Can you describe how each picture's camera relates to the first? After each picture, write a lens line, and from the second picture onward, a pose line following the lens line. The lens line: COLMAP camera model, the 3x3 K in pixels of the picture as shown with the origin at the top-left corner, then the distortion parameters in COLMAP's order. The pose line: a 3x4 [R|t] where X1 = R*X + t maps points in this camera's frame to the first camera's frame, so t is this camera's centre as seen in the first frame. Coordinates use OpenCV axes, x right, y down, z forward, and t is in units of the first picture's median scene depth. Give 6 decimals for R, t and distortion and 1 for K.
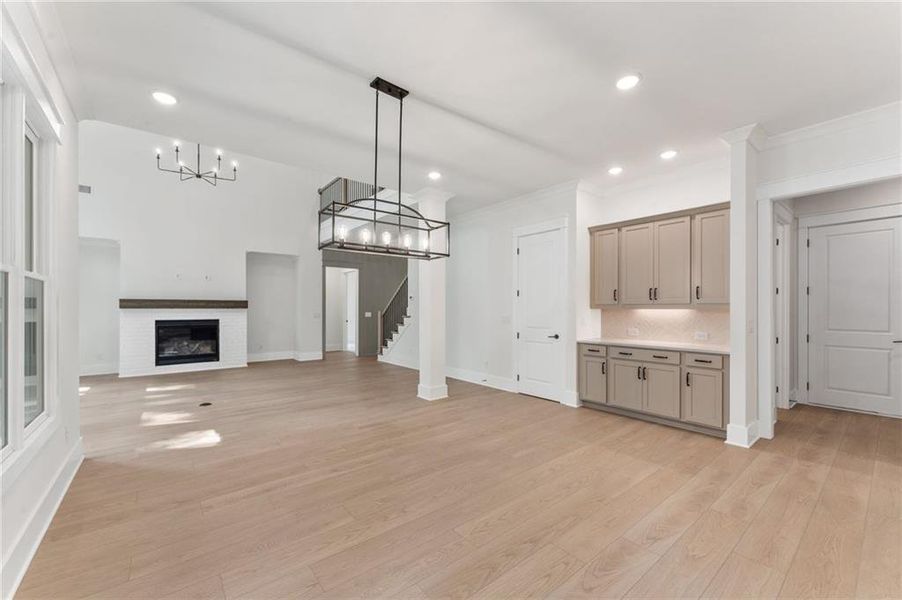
lens RADIAL K [[370.1, 0, 457.9], [0, 370.1, 305.8], [0, 0, 1]] dist [-0.001811, 0.000249]
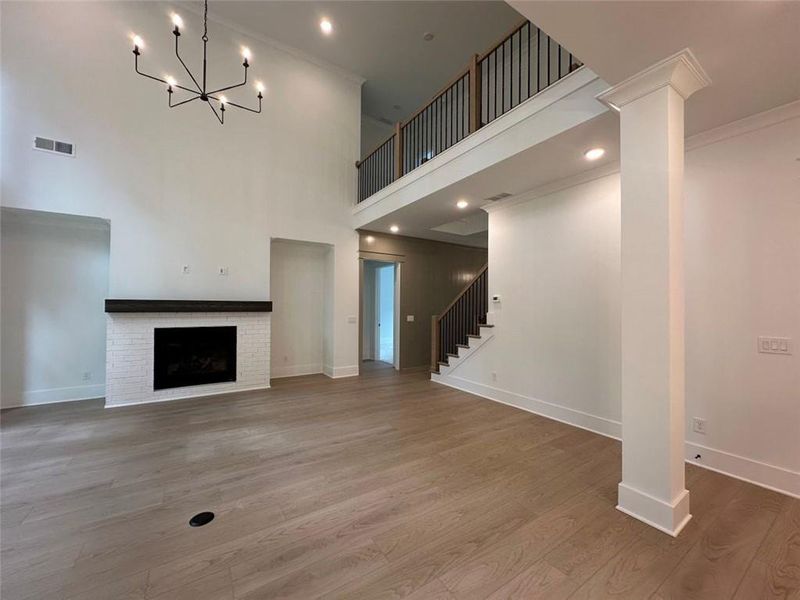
lens RADIAL K [[314.5, 0, 396.6], [0, 314.5, 299.3], [0, 0, 1]] dist [-0.001557, -0.000202]
pose [[0.993311, 0.004868, -0.115367, -0.242268], [-0.006286, 0.999909, -0.011930, -0.012650], [0.115298, 0.012575, 0.993251, 0.391784]]
